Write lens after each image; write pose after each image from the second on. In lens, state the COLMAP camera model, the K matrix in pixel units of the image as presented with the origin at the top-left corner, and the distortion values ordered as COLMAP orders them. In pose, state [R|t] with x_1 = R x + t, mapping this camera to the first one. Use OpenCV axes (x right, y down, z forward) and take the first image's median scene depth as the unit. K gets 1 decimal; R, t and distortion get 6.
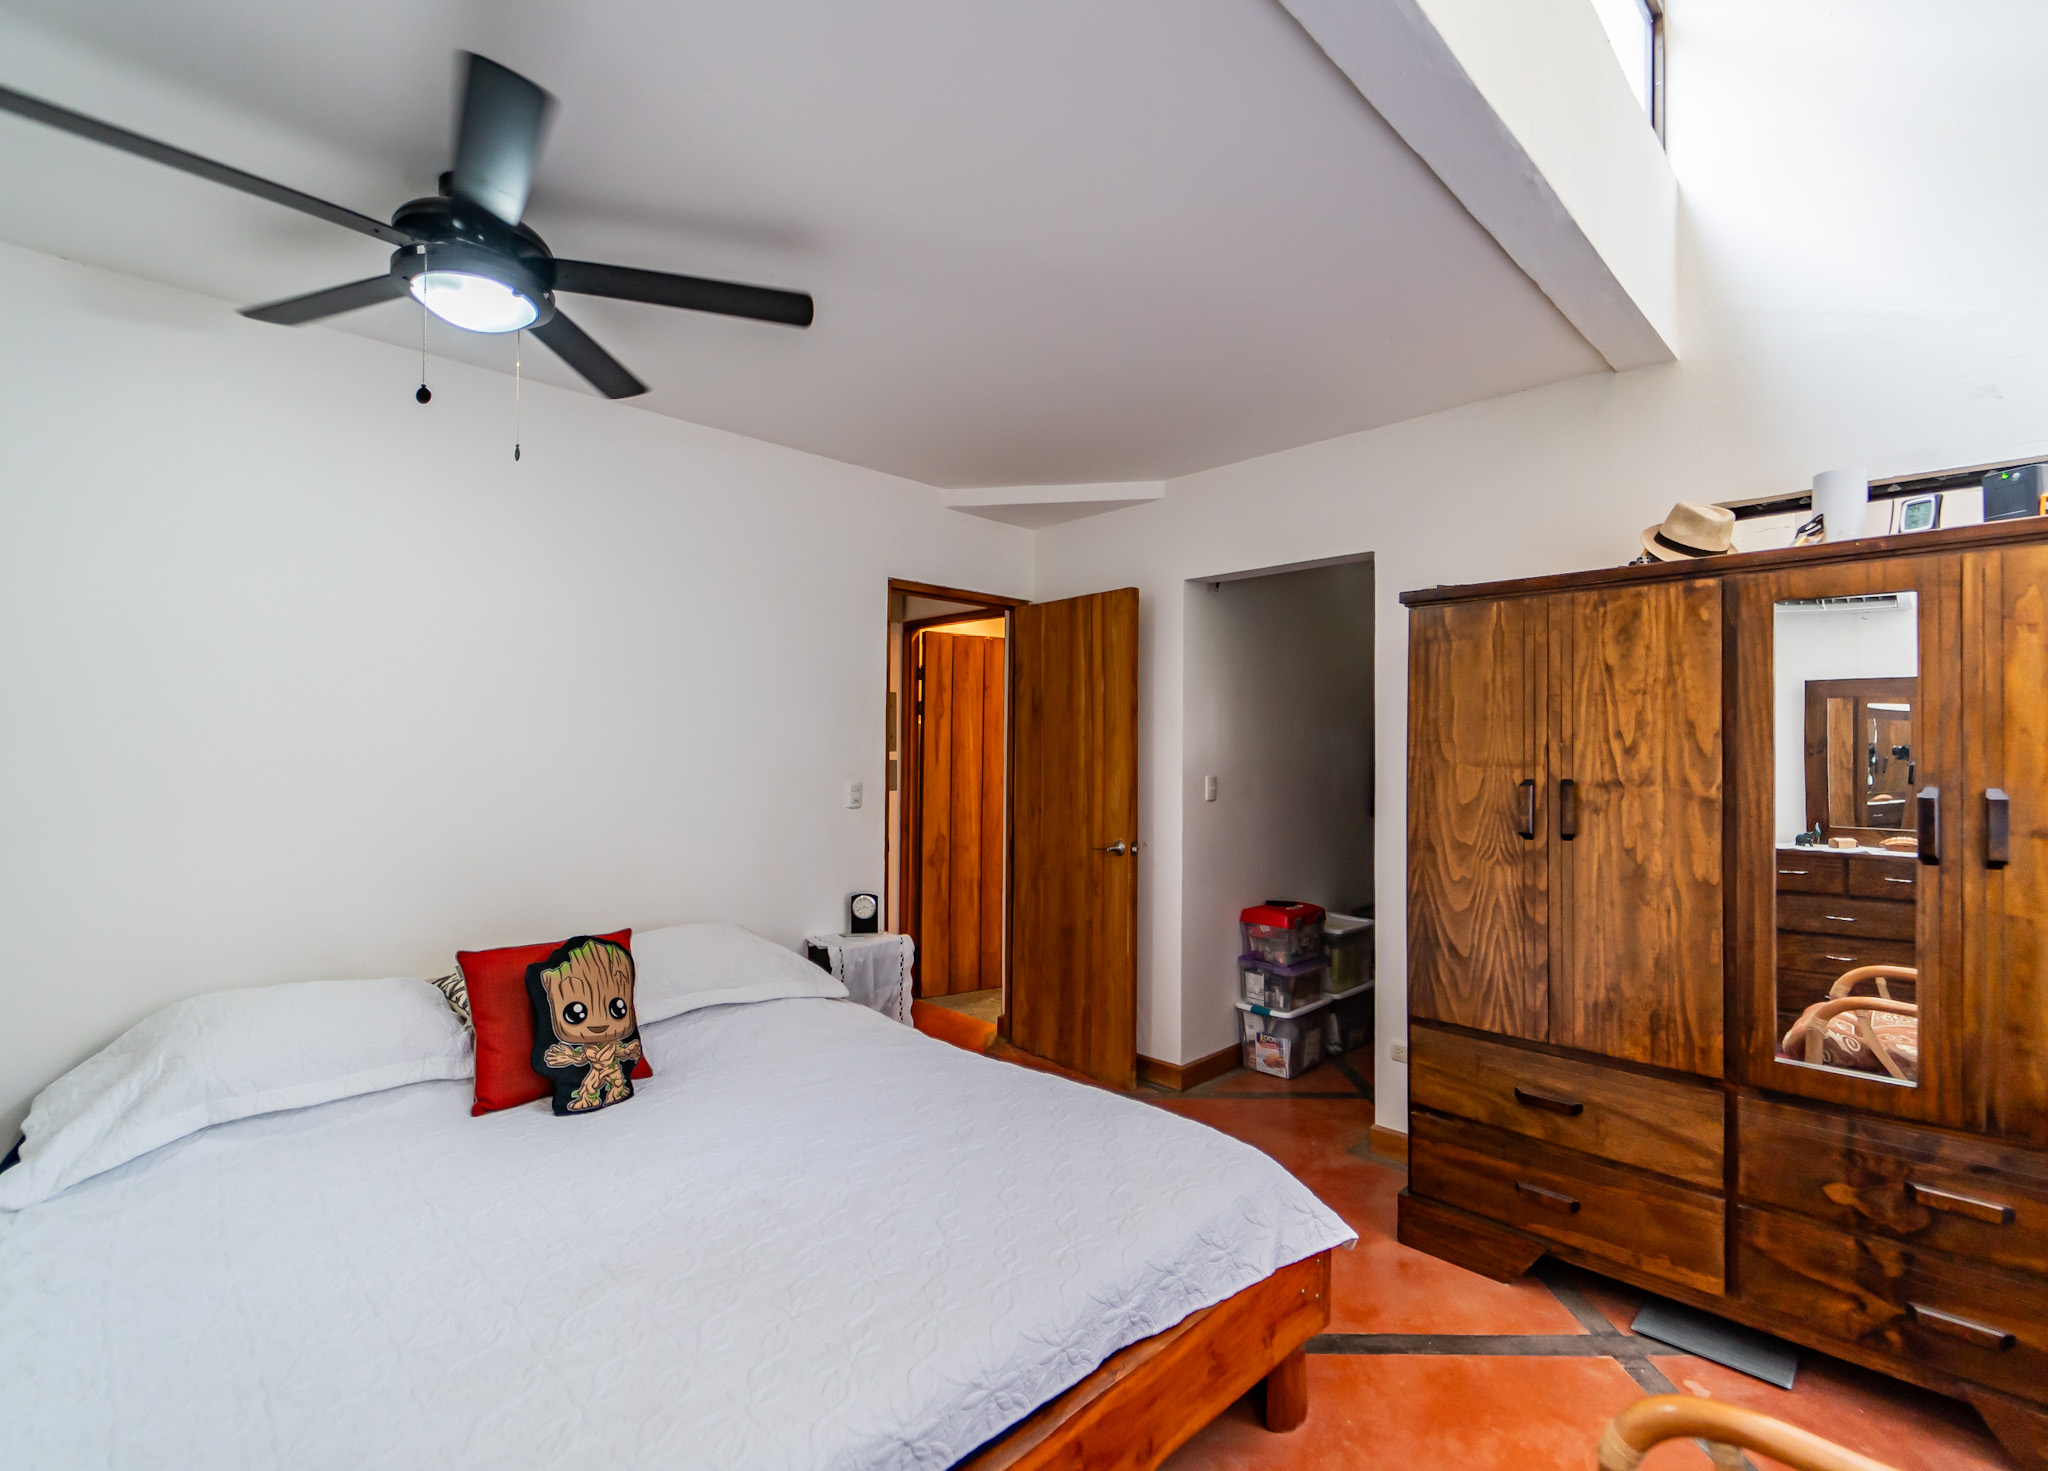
lens RADIAL K [[937.8, 0, 1027.3], [0, 937.8, 746.6], [0, 0, 1]] dist [-0.002884, -0.000752]
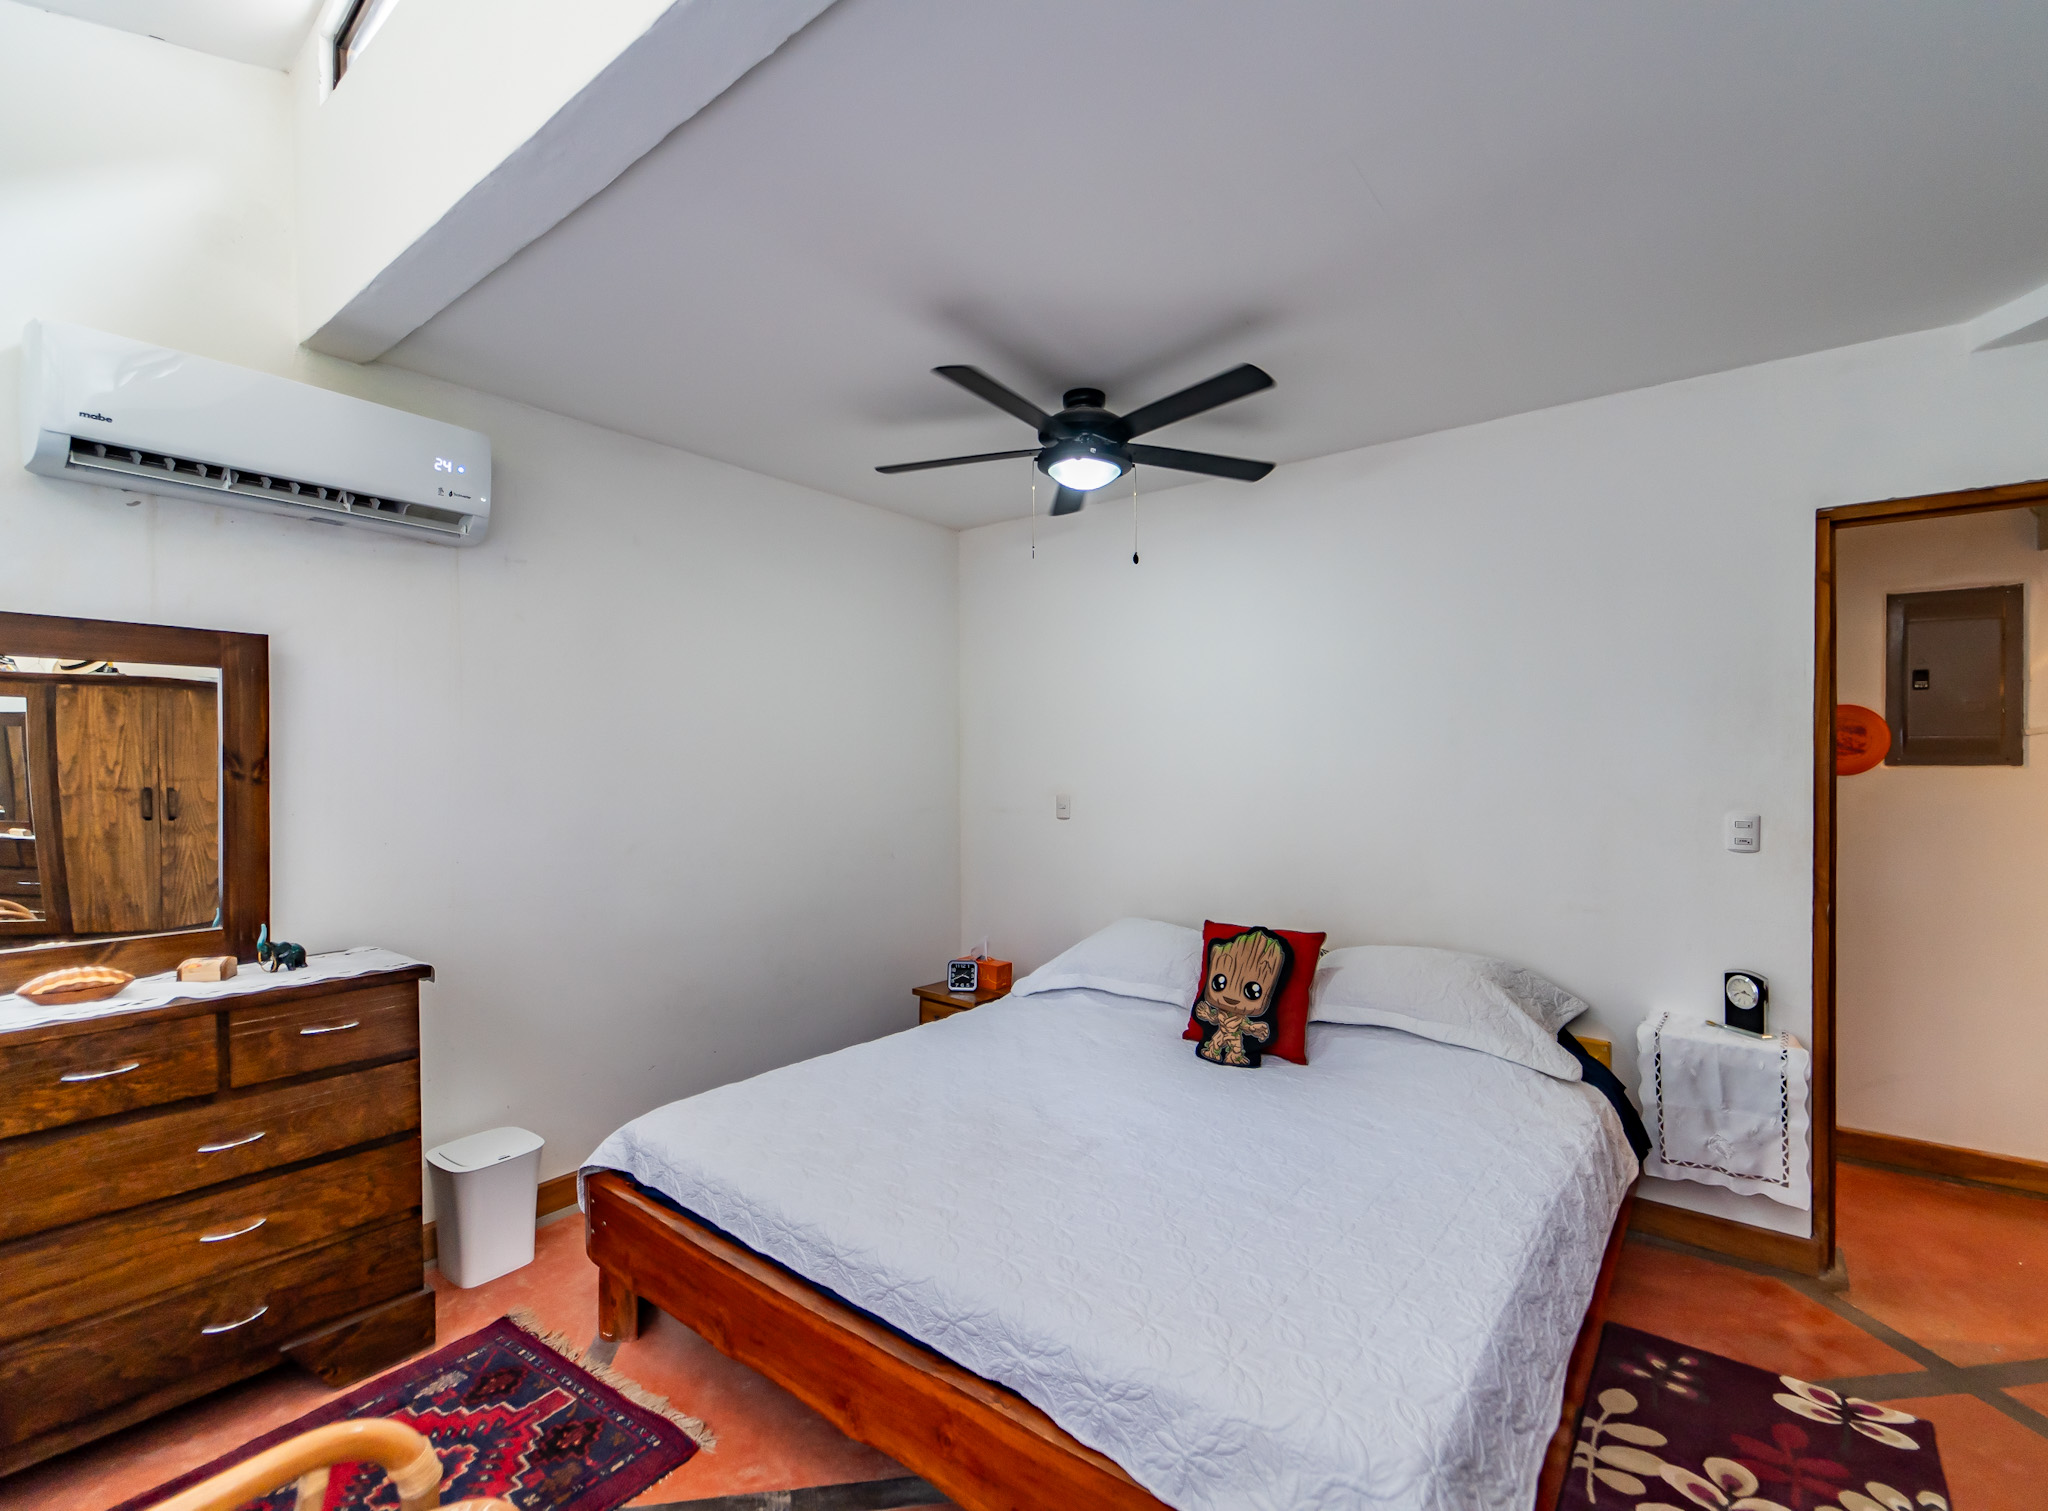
lens RADIAL K [[919.2, 0, 1028.5], [0, 919.2, 759.3], [0, 0, 1]] dist [0.002379, -0.000019]
pose [[0.113146, -0.004521, -0.993568, 0.706416], [0.013807, 0.999900, -0.002977, -0.015067], [0.993482, -0.013381, 0.113197, 0.601844]]
